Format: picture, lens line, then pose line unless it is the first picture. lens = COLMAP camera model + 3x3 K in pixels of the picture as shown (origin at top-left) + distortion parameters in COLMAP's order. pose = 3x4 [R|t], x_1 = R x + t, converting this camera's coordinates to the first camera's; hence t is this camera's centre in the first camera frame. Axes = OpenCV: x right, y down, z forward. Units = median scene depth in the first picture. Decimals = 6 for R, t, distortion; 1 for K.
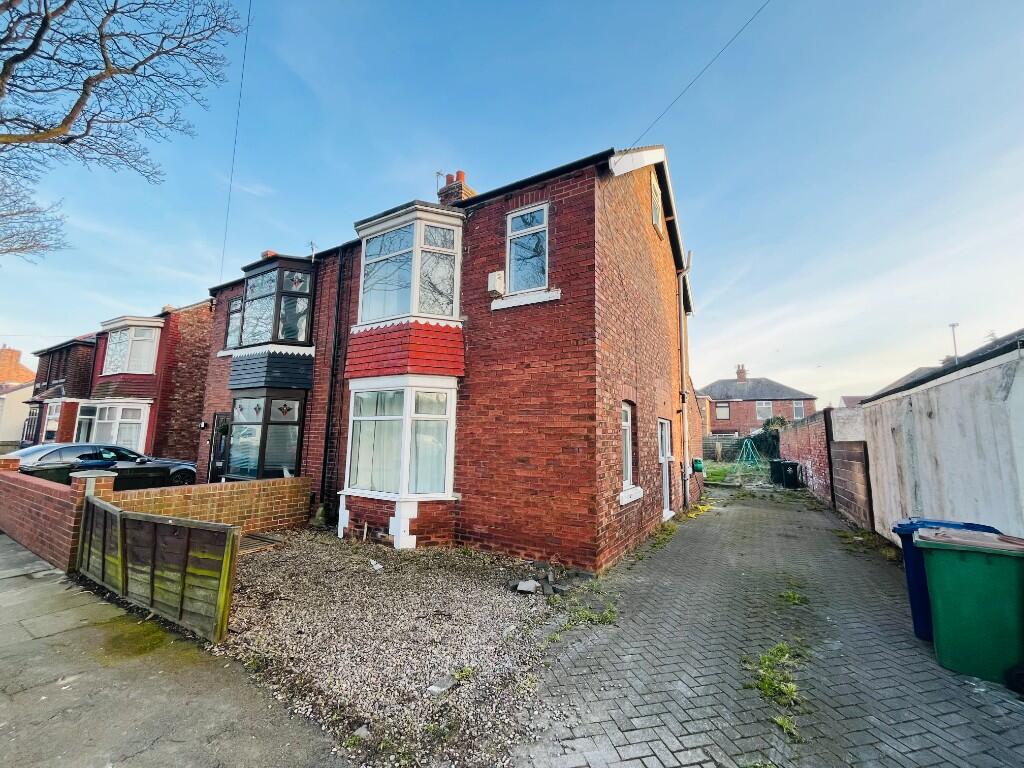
lens RADIAL K [[414.4, 0, 510.0], [0, 414.4, 381.9], [0, 0, 1]] dist [-0.005574, 0.000268]
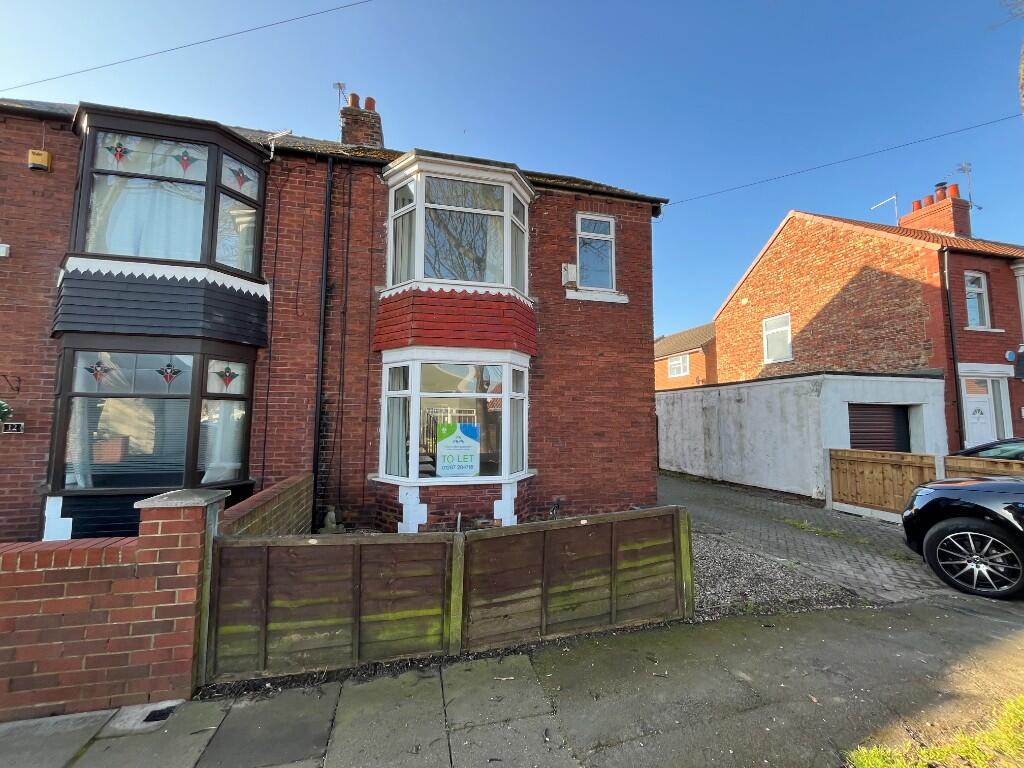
lens RADIAL K [[414.4, 0, 510.0], [0, 414.4, 381.9], [0, 0, 1]] dist [-0.005574, 0.000268]
pose [[0.710285, 0.045173, 0.702463, -0.926046], [-0.085548, 0.996081, 0.022447, 0.033471], [-0.698696, -0.076038, 0.711366, 0.324760]]
